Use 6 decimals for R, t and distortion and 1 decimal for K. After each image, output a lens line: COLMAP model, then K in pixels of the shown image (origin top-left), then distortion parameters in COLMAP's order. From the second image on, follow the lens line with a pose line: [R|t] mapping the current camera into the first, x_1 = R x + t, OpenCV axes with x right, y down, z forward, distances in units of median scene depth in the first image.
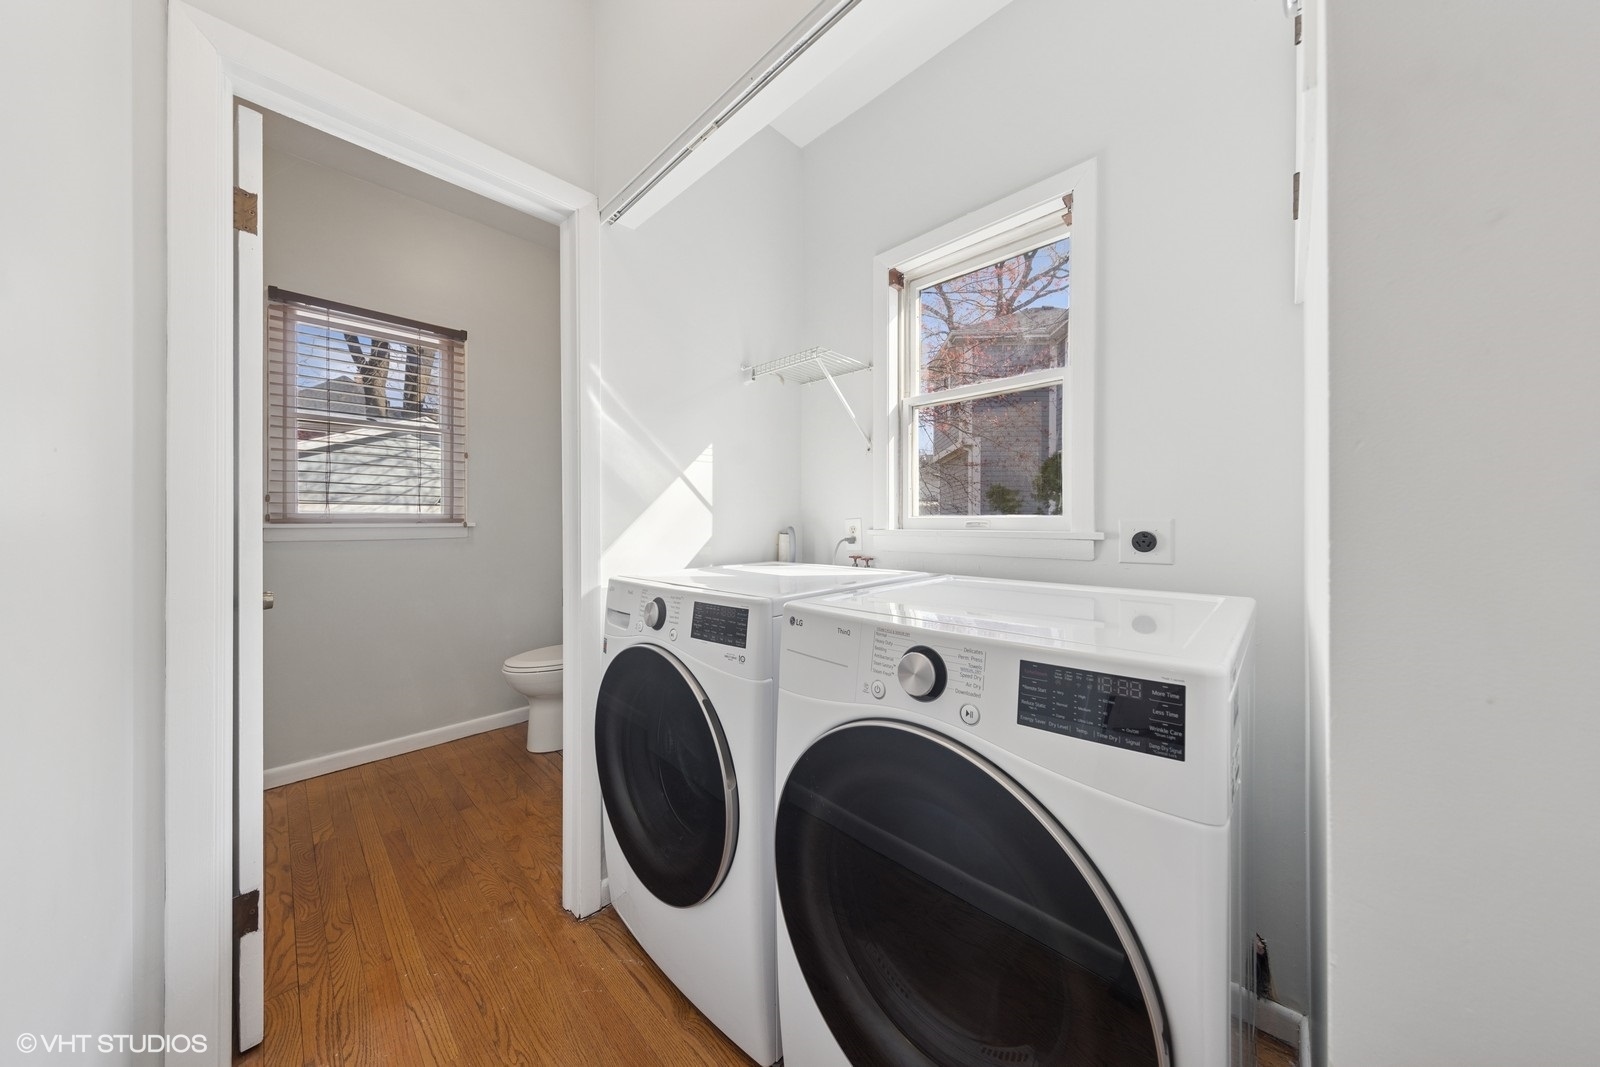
lens RADIAL K [[508.9, 0, 801.8], [0, 508.9, 529.3], [0, 0, 1]] dist [-0.000012, -0.000009]
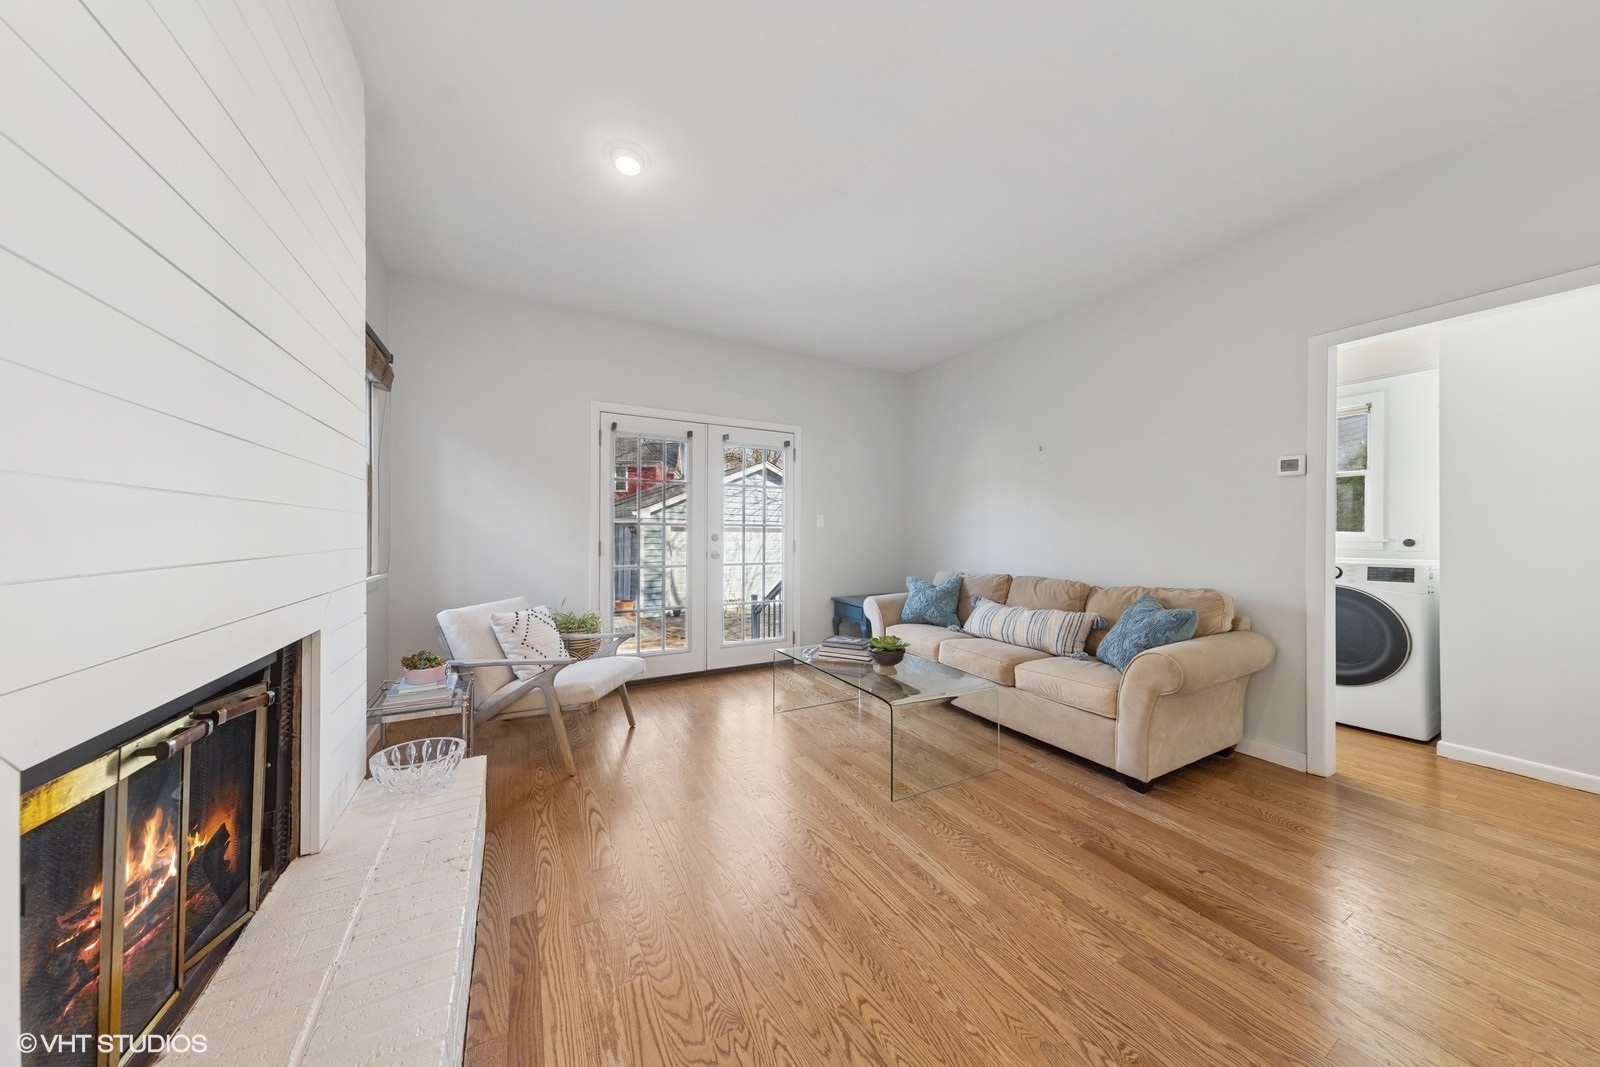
lens RADIAL K [[508.9, 0, 804.1], [0, 508.9, 530.4], [0, 0, 1]] dist [-0.000012, -0.000009]
pose [[0.954617, 0.000711, -0.297835, -0.847942], [-0.004413, 0.999921, -0.011758, 0.002142], [0.297803, 0.012539, 0.954545, -1.355945]]
